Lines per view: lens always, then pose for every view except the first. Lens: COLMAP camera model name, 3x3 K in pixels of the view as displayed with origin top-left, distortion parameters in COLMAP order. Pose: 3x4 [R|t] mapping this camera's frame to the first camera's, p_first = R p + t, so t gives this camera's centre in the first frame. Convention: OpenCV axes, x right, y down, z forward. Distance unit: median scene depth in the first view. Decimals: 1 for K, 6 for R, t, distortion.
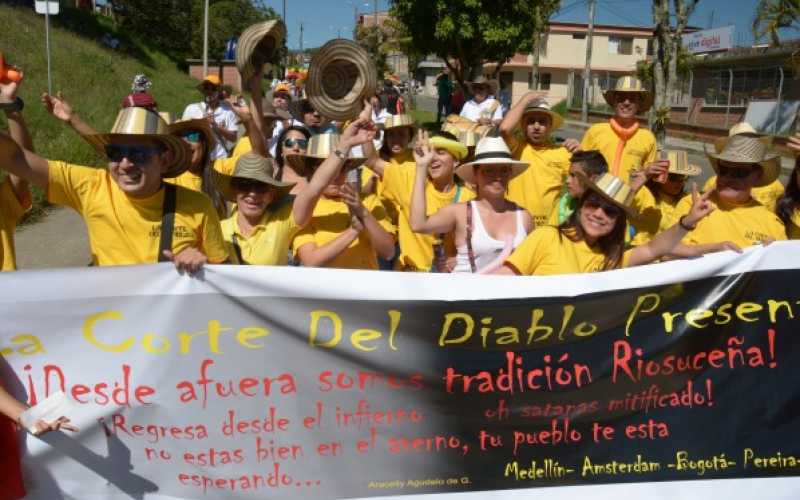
lens RADIAL K [[625.8, 0, 400.0], [0, 625.8, 250.0], [0, 0, 1]] dist [-0.162961, 0.113806]
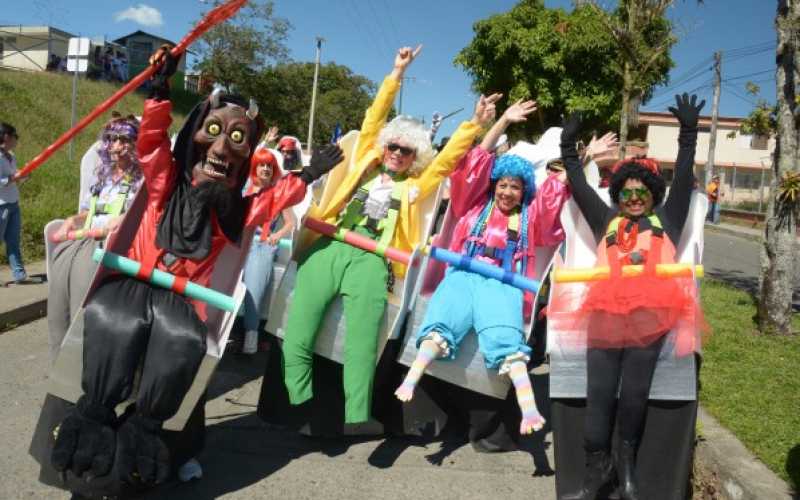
lens RADIAL K [[625.8, 0, 400.0], [0, 625.8, 250.0], [0, 0, 1]] dist [-0.162961, 0.113806]
pose [[0.979692, 0.050126, -0.194142, 0.087908], [-0.078541, 0.986810, -0.141554, -0.022739], [0.184486, 0.153928, 0.970707, 0.188666]]
